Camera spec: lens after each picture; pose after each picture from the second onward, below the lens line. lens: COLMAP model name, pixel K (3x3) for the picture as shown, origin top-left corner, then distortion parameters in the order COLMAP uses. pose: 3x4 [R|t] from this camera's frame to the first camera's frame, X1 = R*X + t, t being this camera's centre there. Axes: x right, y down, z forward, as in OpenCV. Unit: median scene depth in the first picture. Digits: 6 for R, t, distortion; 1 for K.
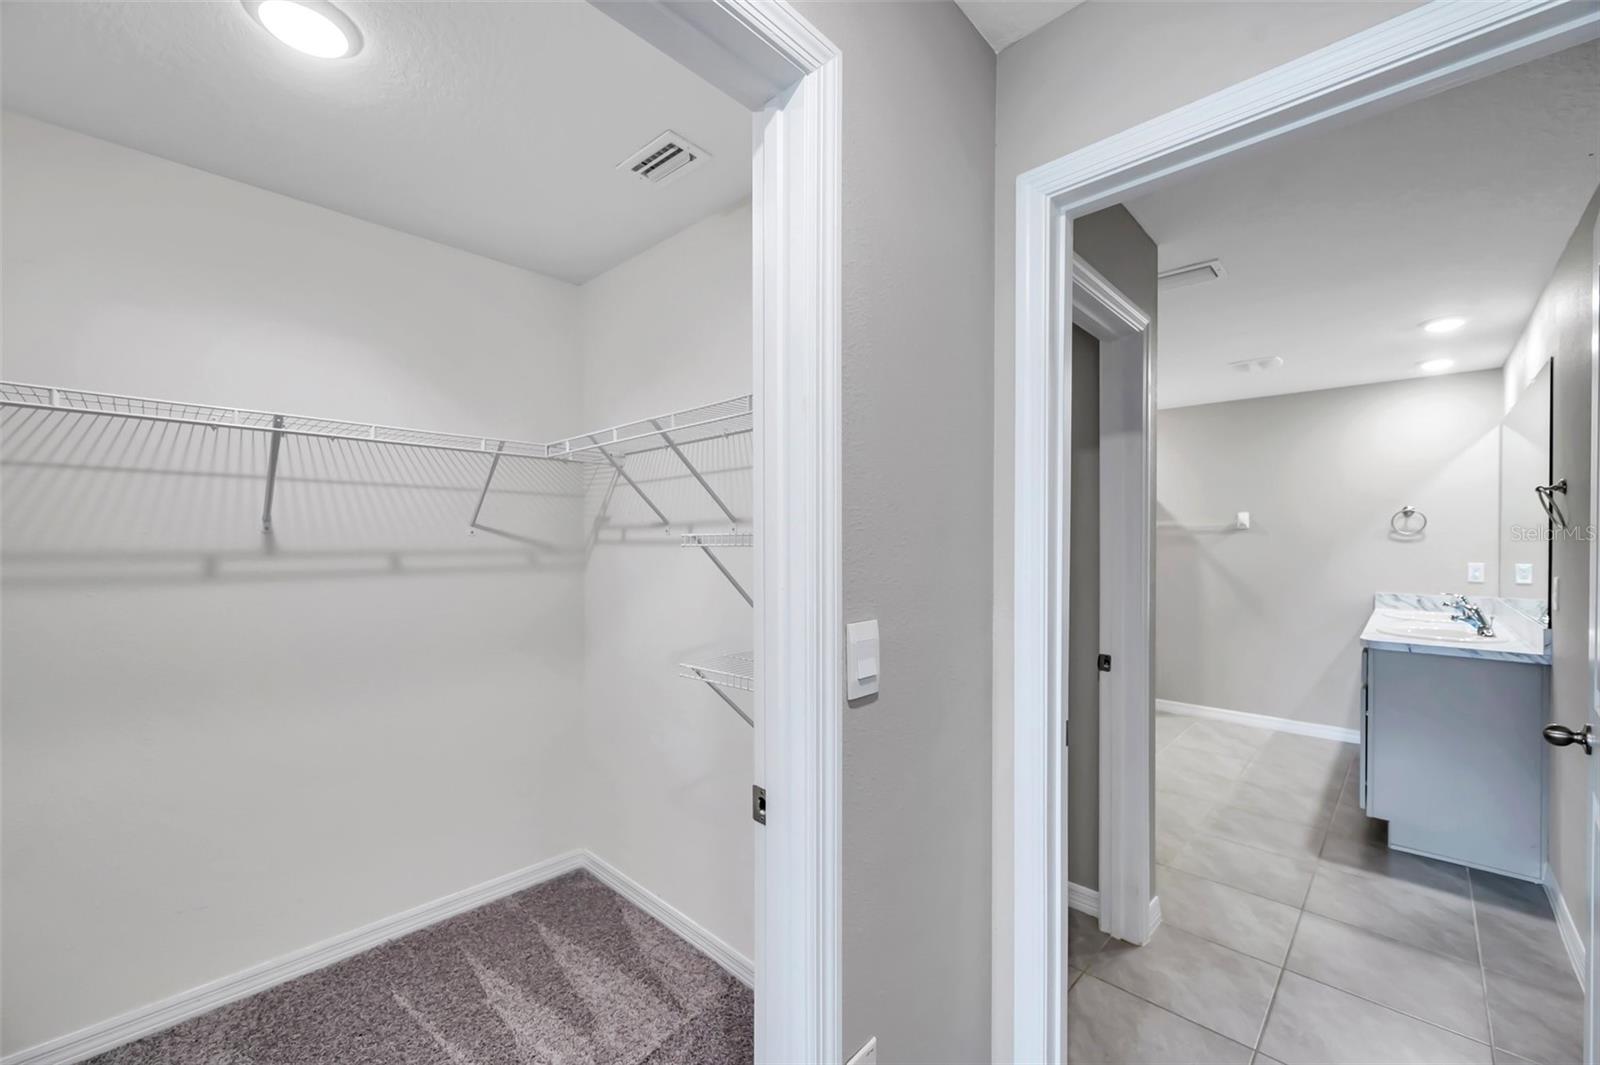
lens RADIAL K [[637.6, 0, 803.3], [0, 637.6, 540.5], [0, 0, 1]] dist [0.000875, -0.000555]
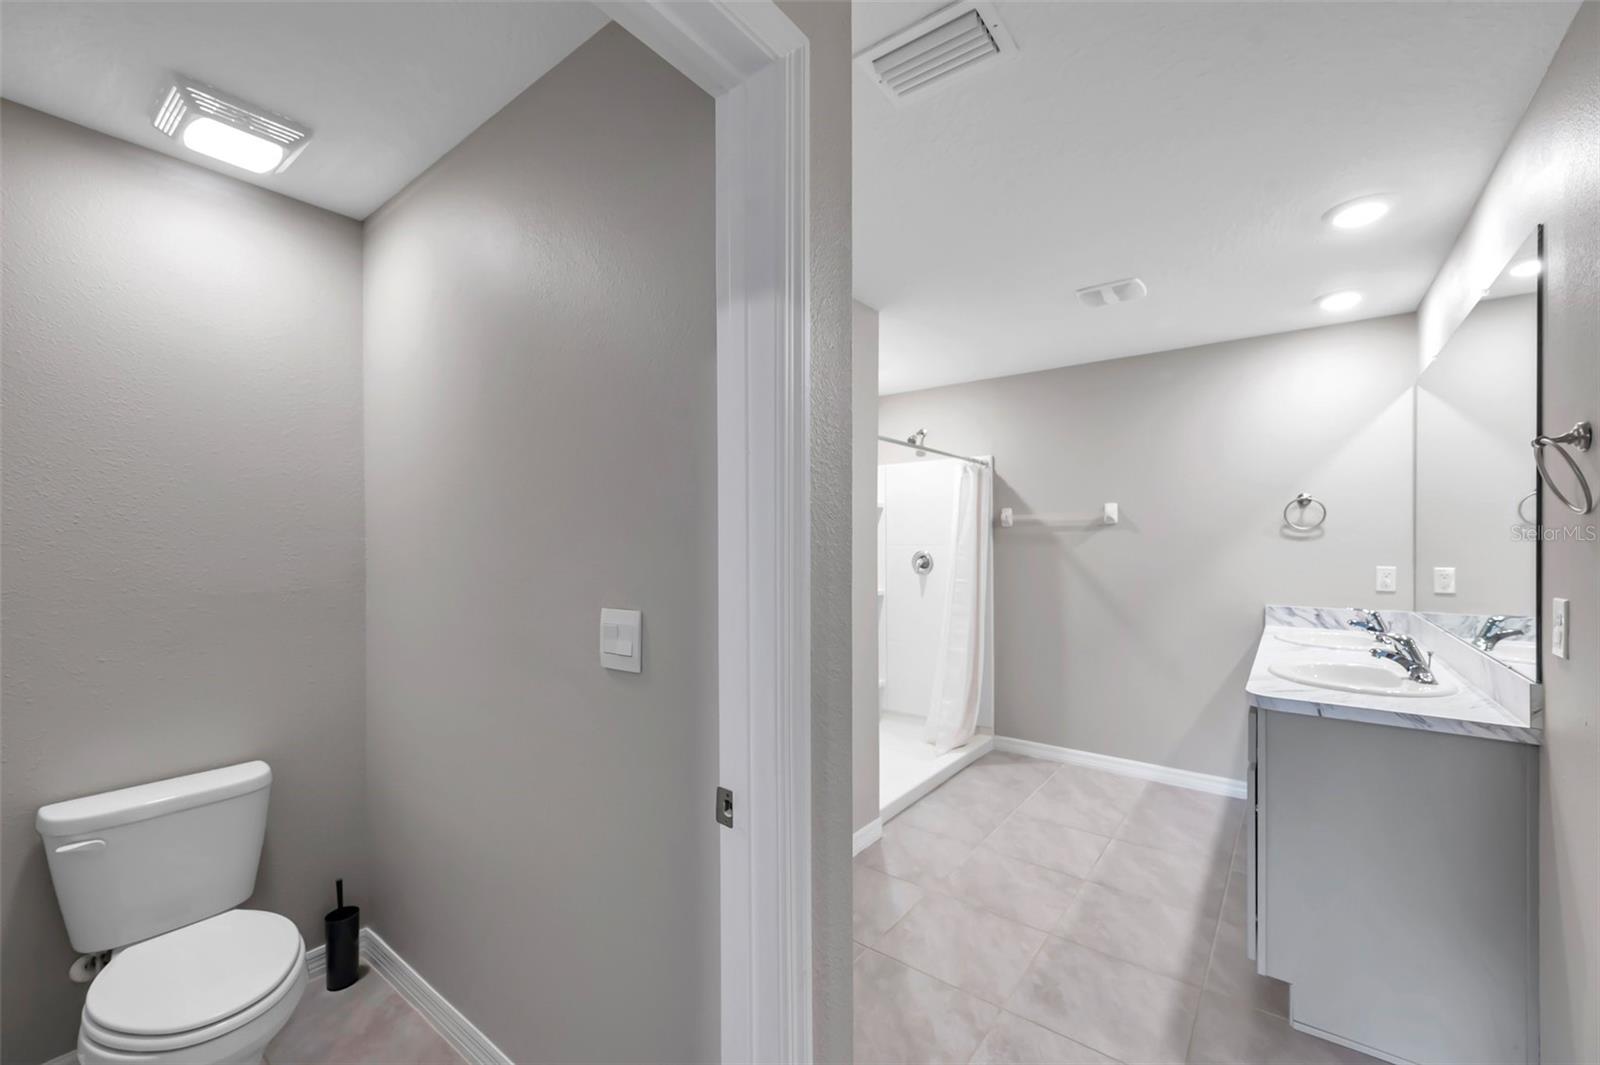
lens RADIAL K [[637.6, 0, 804.1], [0, 637.6, 539.6], [0, 0, 1]] dist [0.000875, -0.000555]
pose [[0.994176, -0.004526, 0.107673, 0.281353], [0.004834, 0.999985, -0.002599, 0.001620], [-0.107659, 0.003105, 0.994183, 0.317891]]
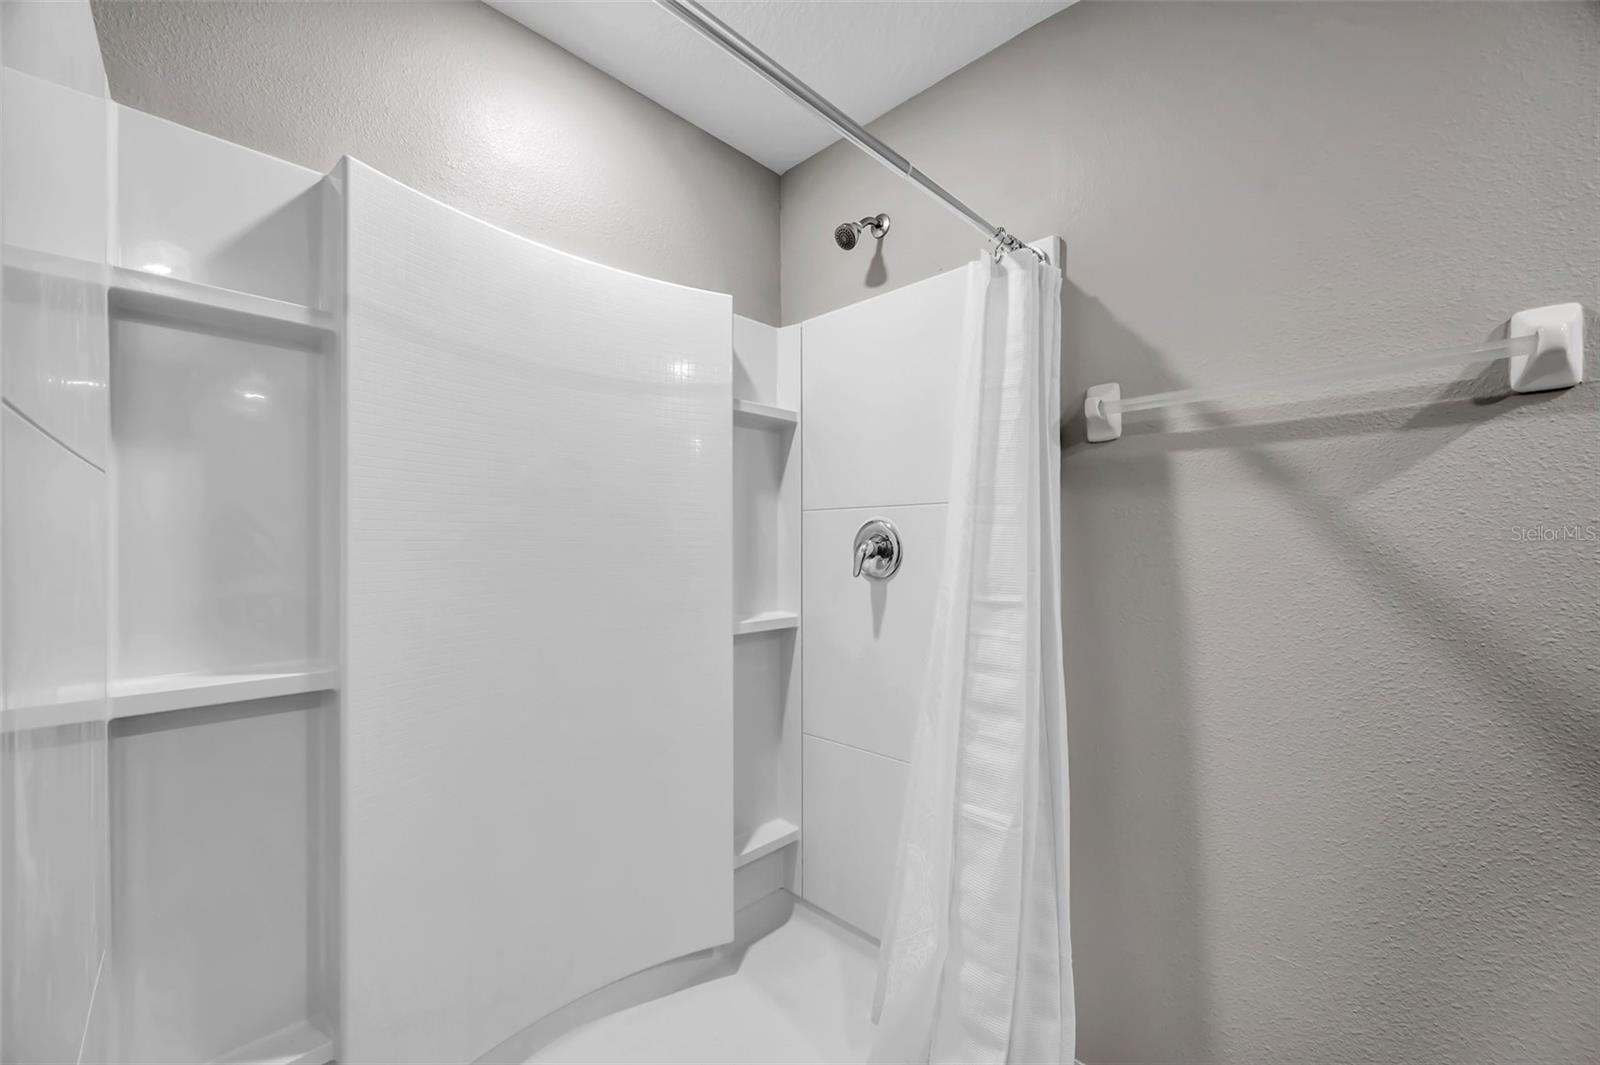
lens RADIAL K [[637.6, 0, 806.0], [0, 637.6, 538.1], [0, 0, 1]] dist [0.000875, -0.000555]
pose [[0.999985, -0.001111, 0.005290, 0.568206], [0.001157, 0.999961, -0.008728, 0.036685], [-0.005280, 0.008734, 0.999948, 0.993442]]
